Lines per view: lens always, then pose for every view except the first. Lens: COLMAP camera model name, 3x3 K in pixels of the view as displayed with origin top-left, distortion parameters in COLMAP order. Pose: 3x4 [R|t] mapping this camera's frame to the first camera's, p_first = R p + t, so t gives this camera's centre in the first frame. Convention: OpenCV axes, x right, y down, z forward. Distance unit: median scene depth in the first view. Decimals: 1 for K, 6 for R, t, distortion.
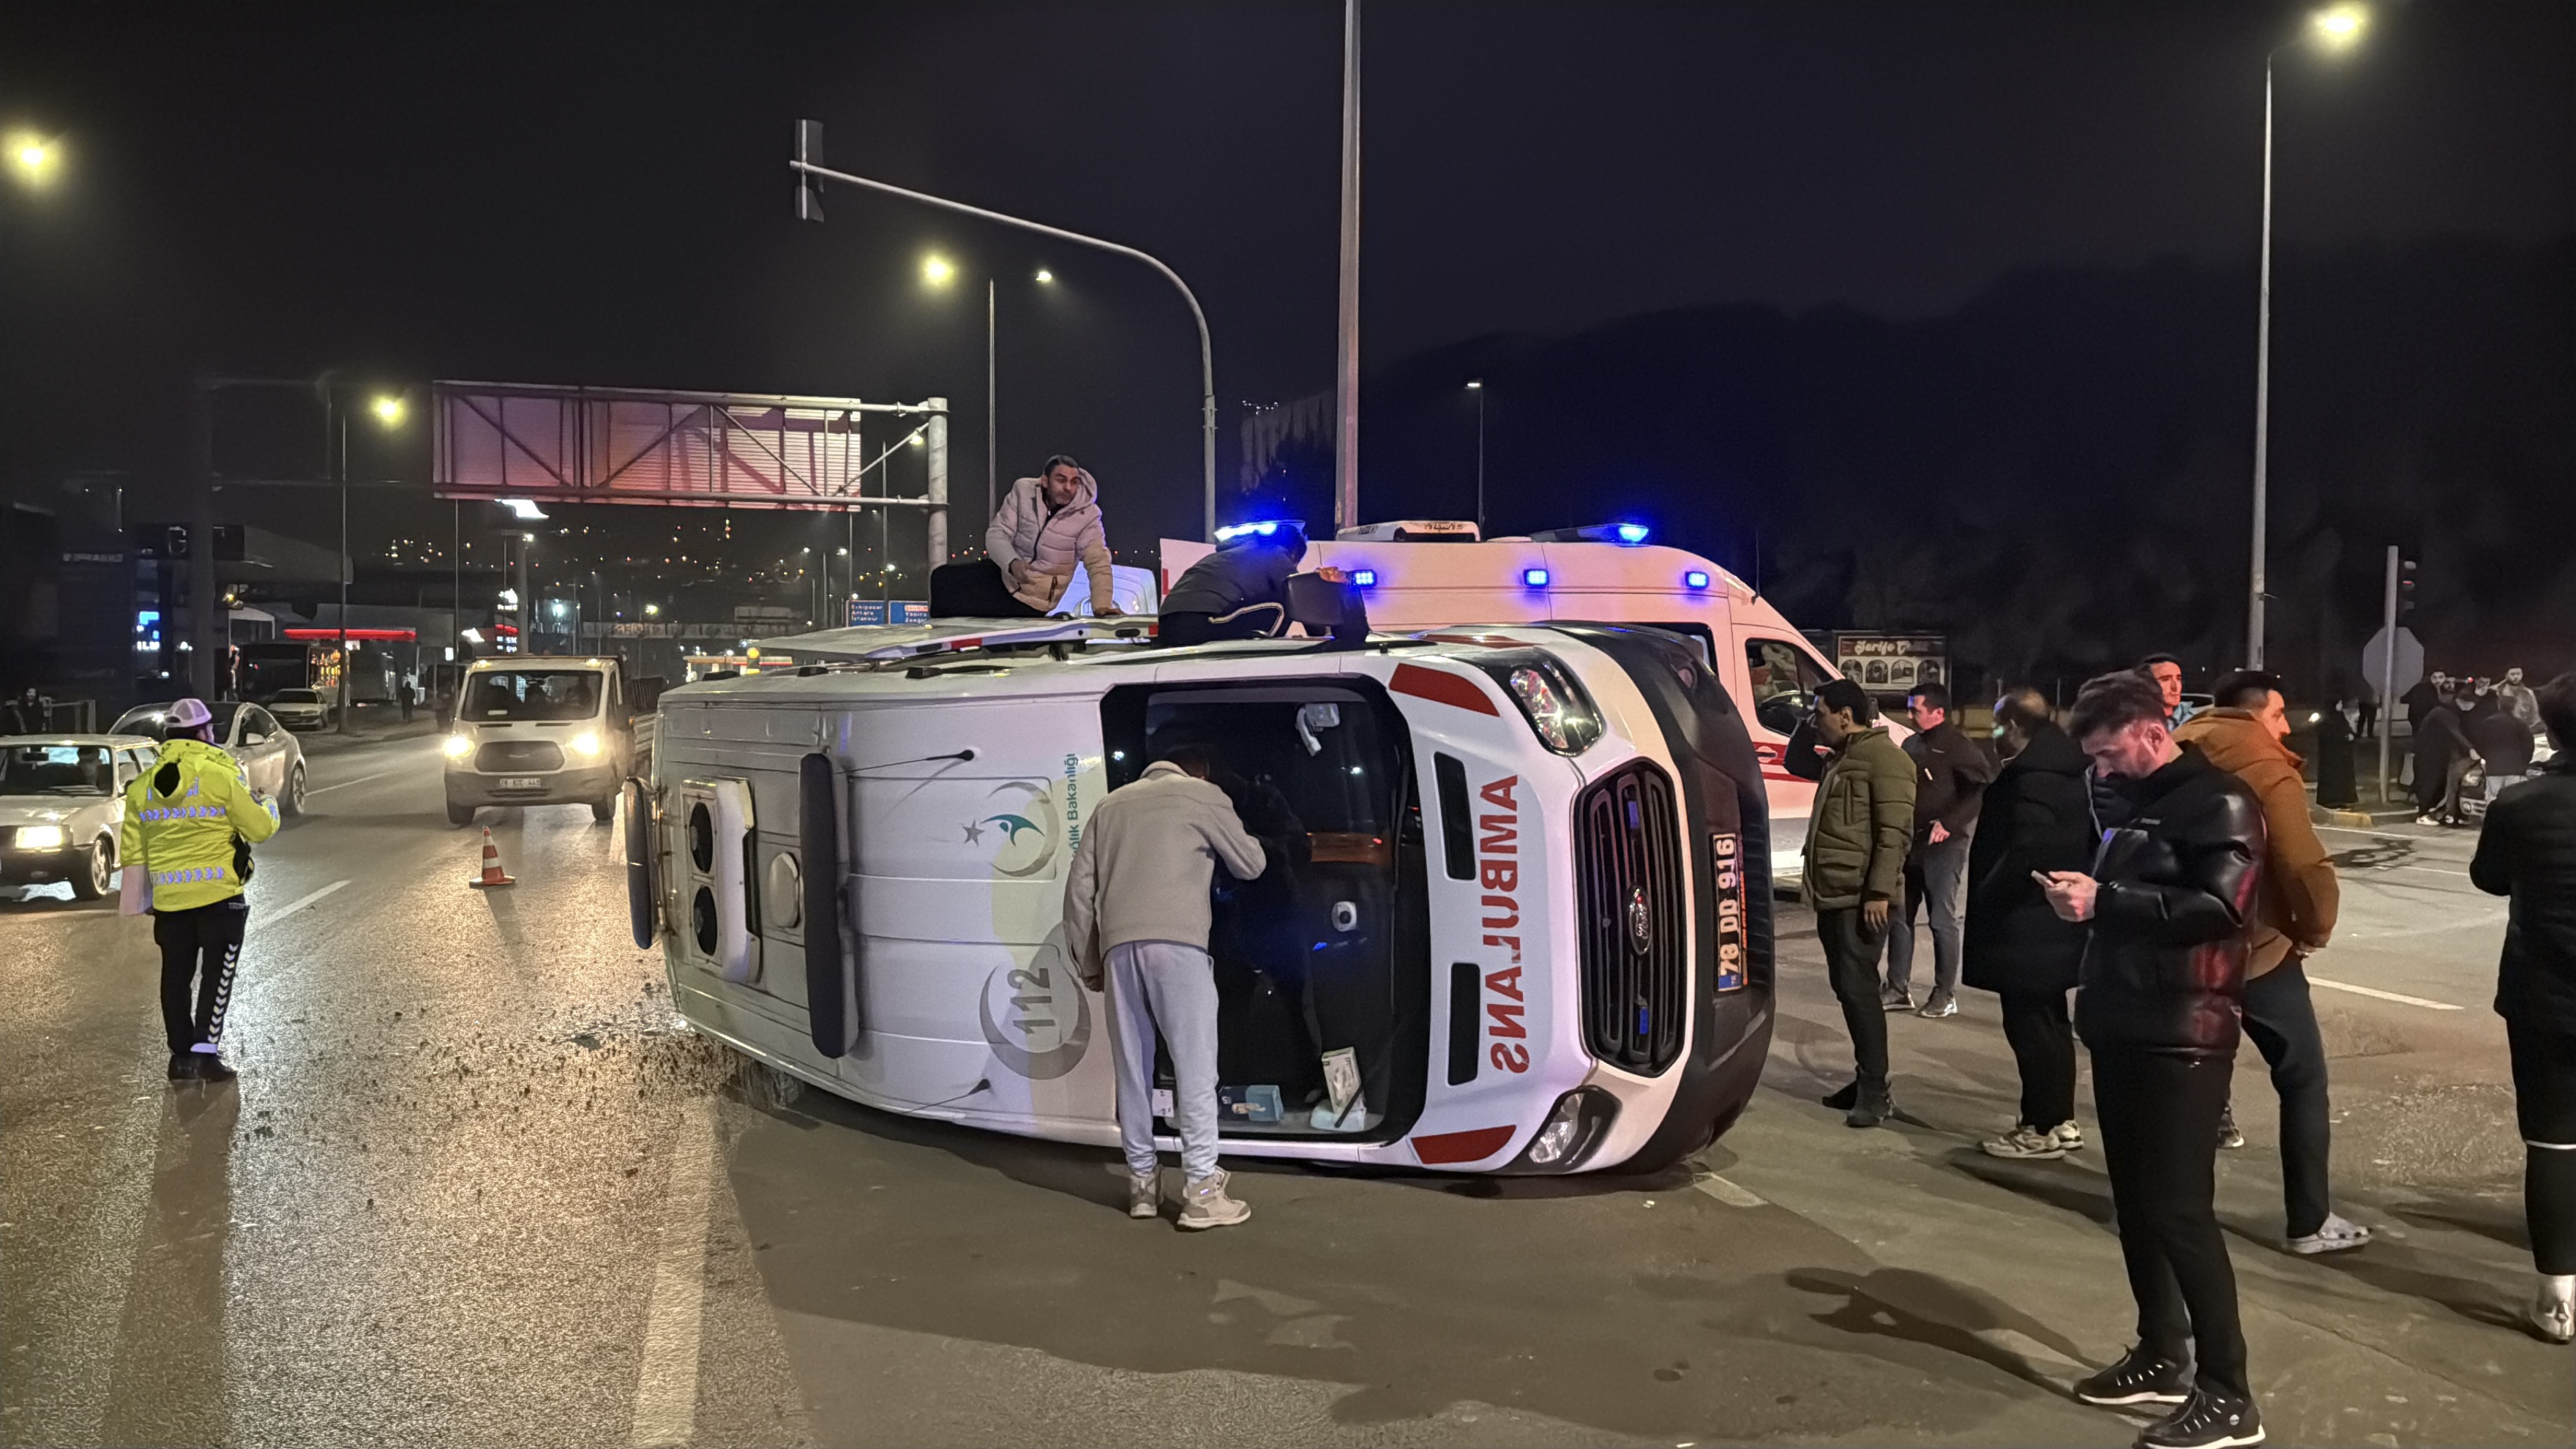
lens RADIAL K [[2227.4, 0, 1280.7], [0, 2227.4, 726.8], [0, 0, 1]] dist [0.068742, 0.003828]
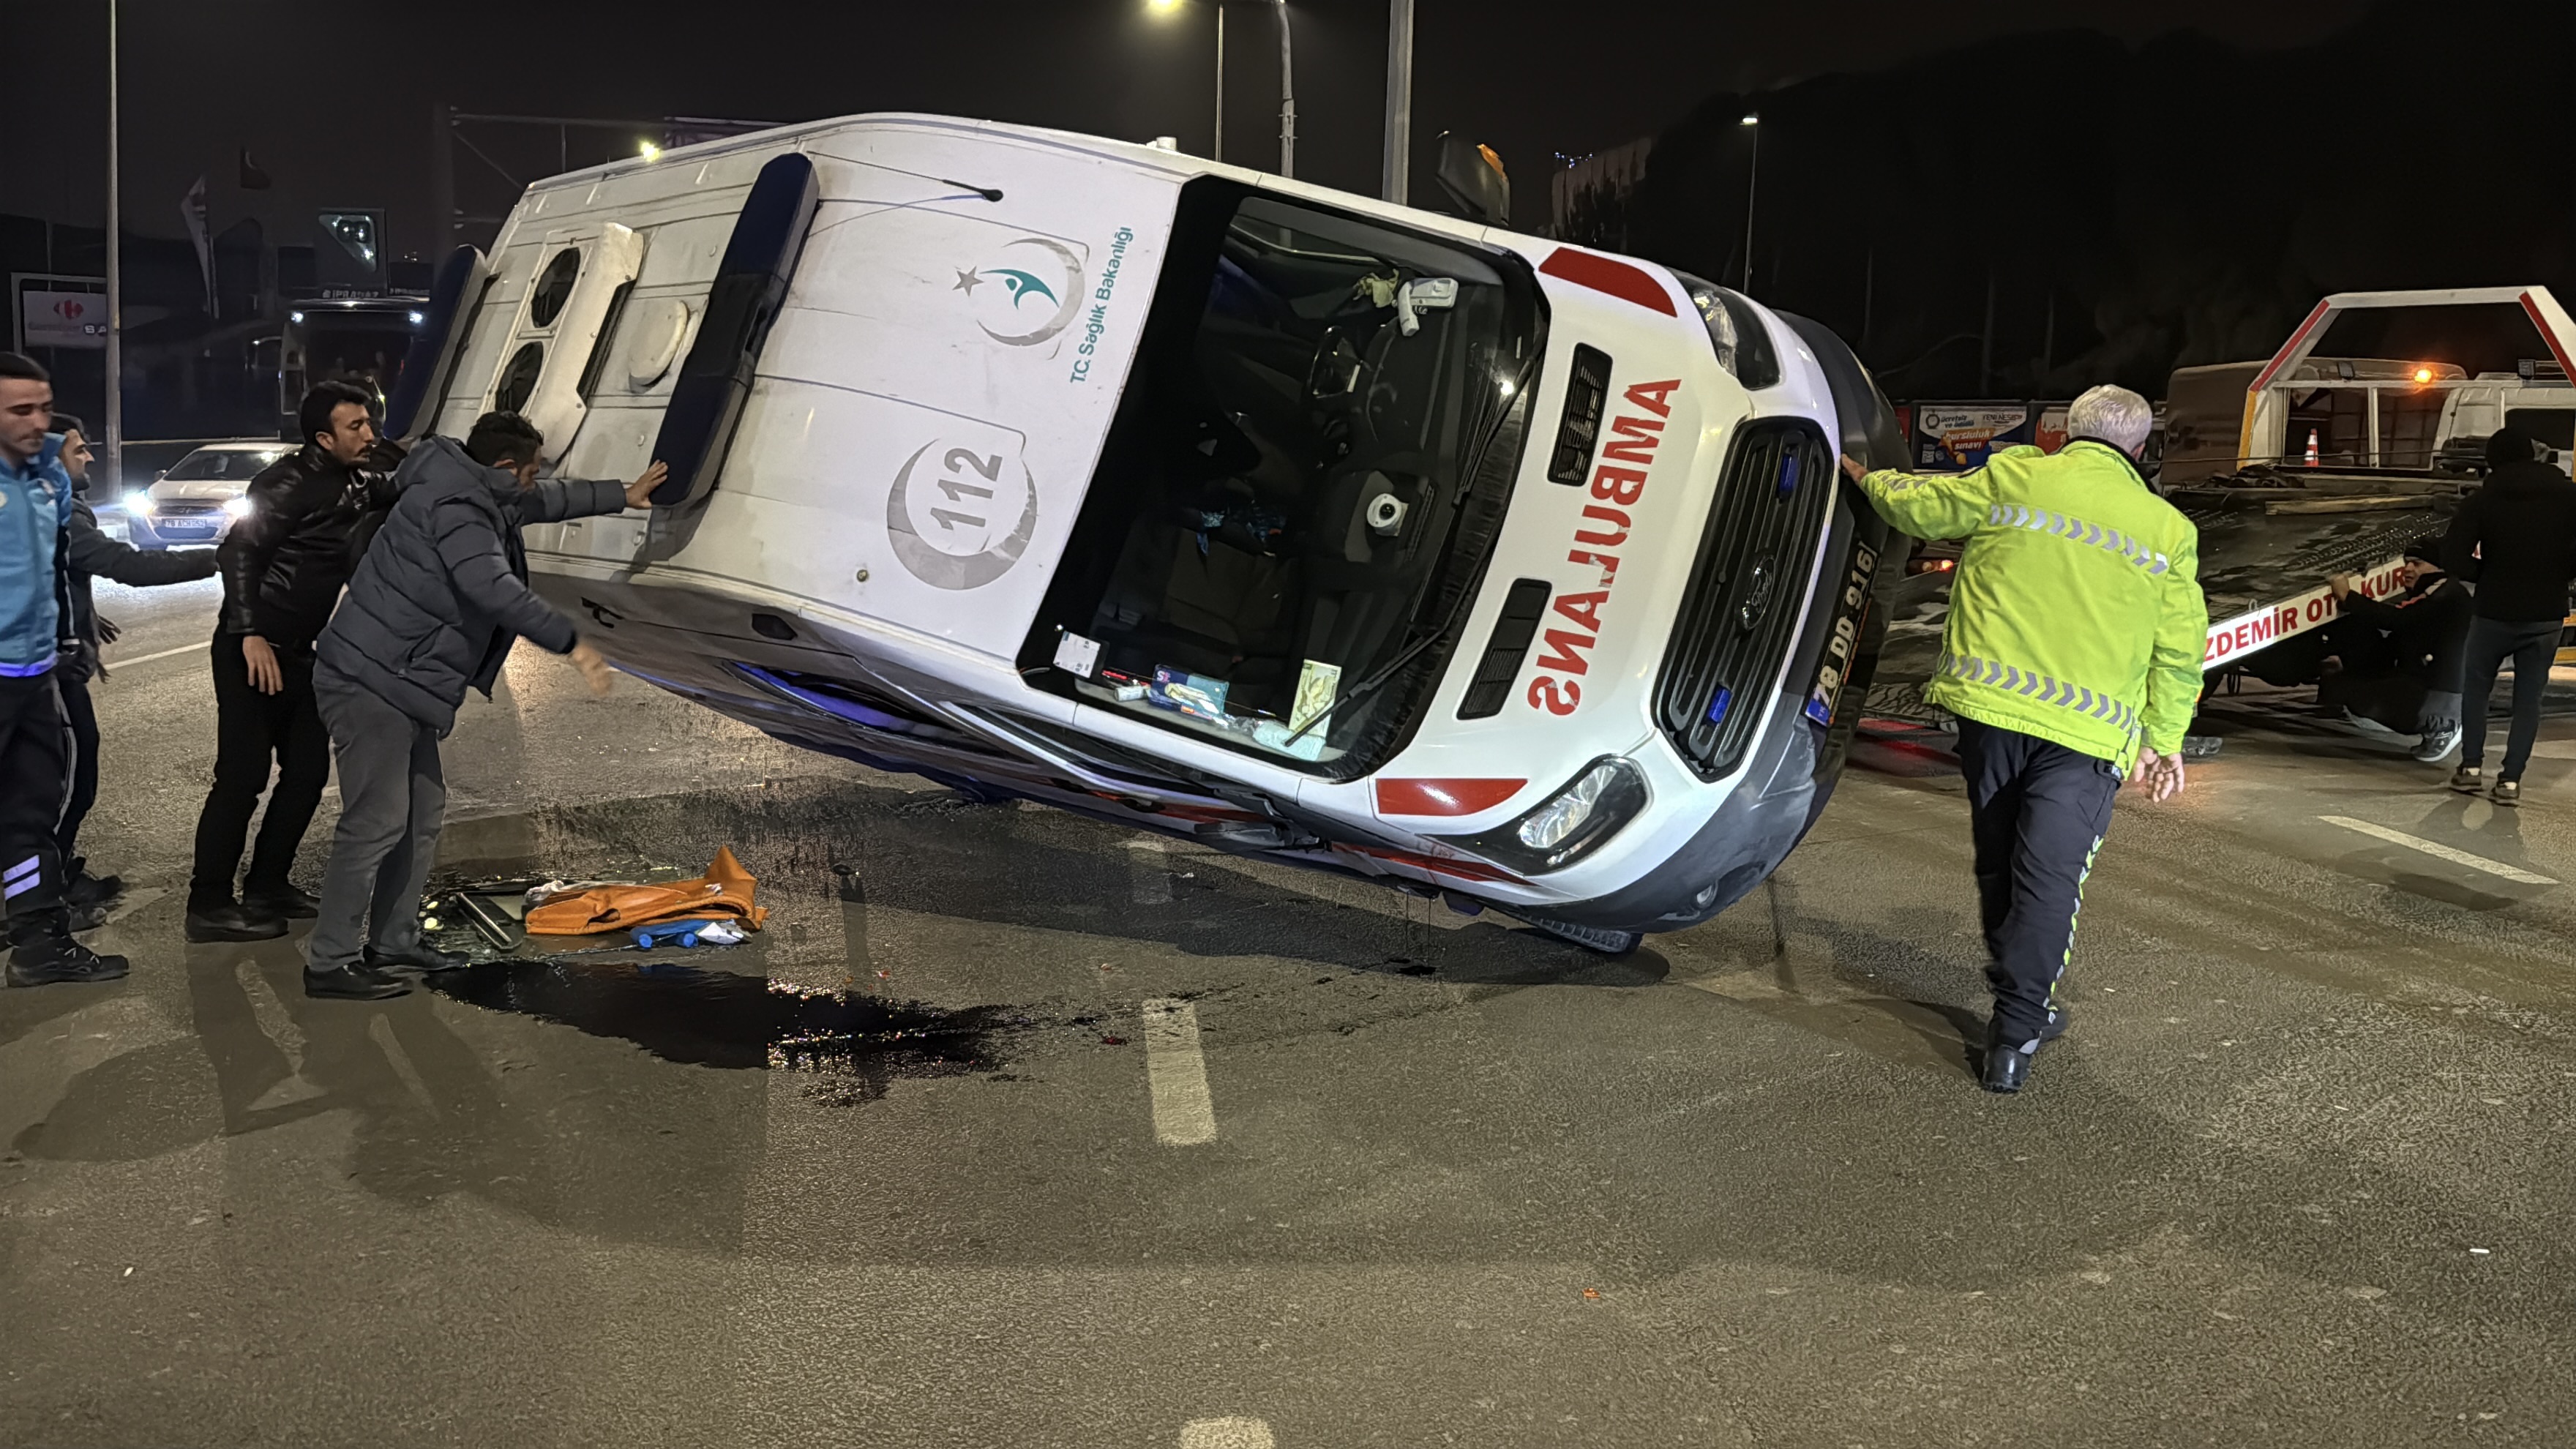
lens RADIAL K [[2227.4, 0, 1291.5], [0, 2227.4, 725.4], [0, 0, 1]] dist [0.068742, 0.003828]
pose [[0.917849, 0.367904, 0.148997, -0.103139], [-0.347457, 0.926178, -0.146522, 0.310166], [-0.191903, 0.082715, 0.977922, 0.218229]]
